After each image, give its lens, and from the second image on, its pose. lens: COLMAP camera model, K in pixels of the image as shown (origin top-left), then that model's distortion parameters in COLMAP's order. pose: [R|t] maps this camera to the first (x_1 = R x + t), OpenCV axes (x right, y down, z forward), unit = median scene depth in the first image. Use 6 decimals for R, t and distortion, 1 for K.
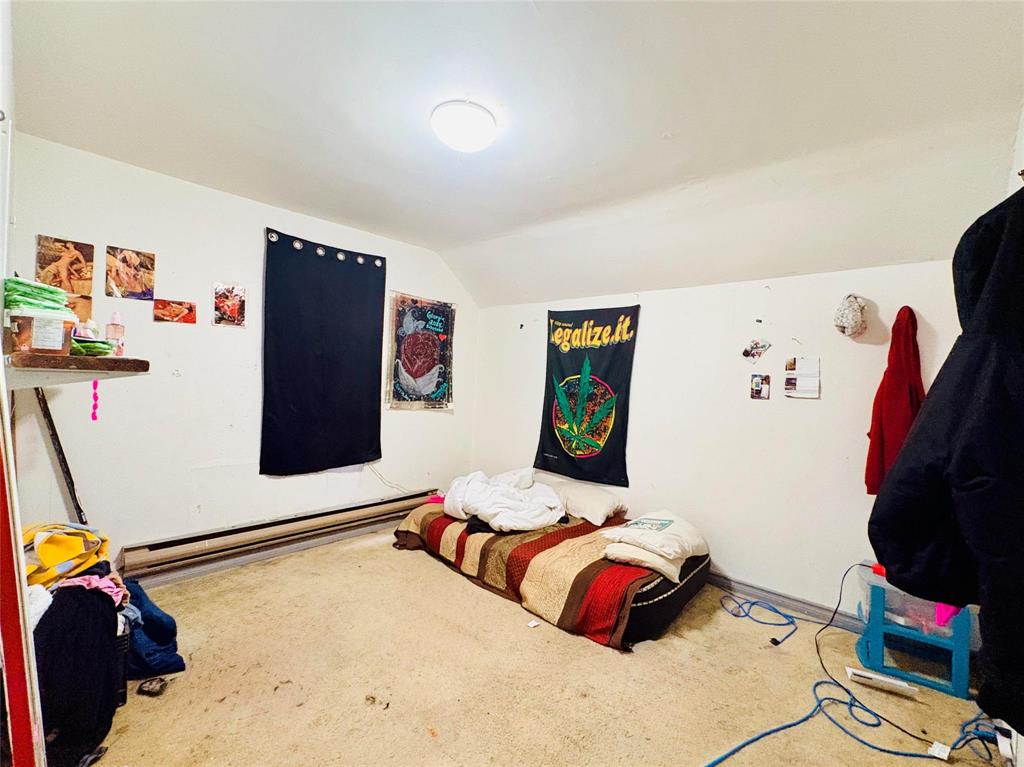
lens RADIAL K [[406.4, 0, 513.3], [0, 406.4, 382.5], [0, 0, 1]] dist [-0.000043, 0.000492]
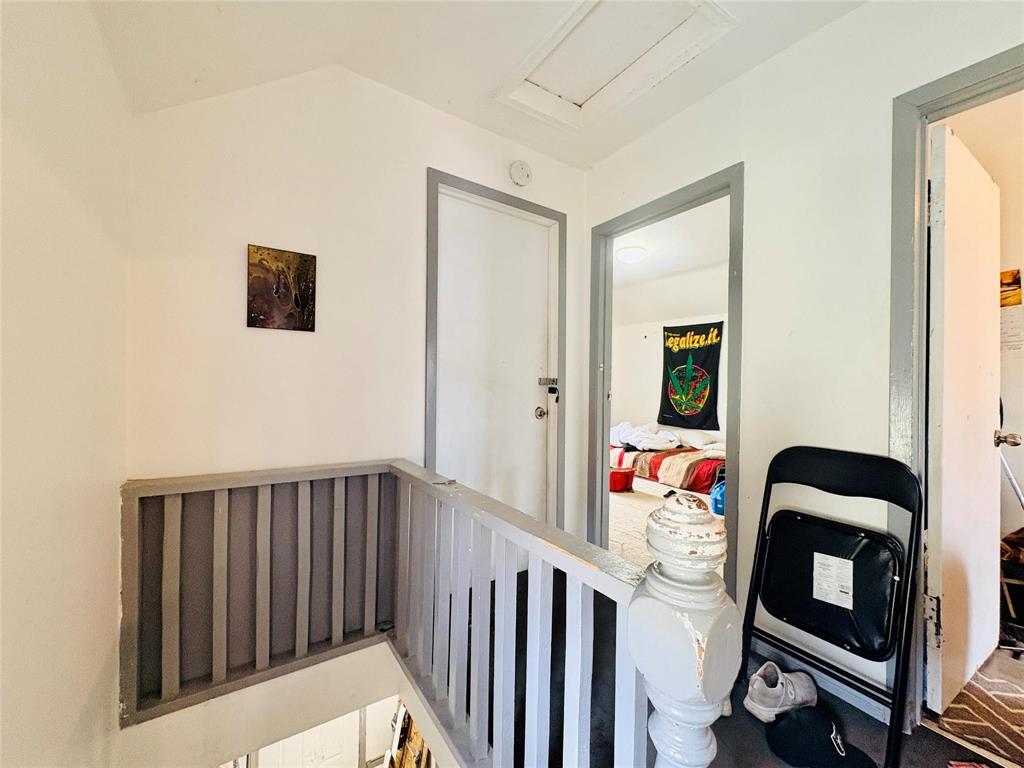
lens RADIAL K [[406.4, 0, 513.3], [0, 406.4, 383.0], [0, 0, 1]] dist [-0.000043, 0.000492]
pose [[0.974369, -0.028617, -0.223127, -0.153753], [0.025567, 0.999536, -0.016548, 0.063829], [0.223497, 0.010419, 0.974649, -0.768879]]
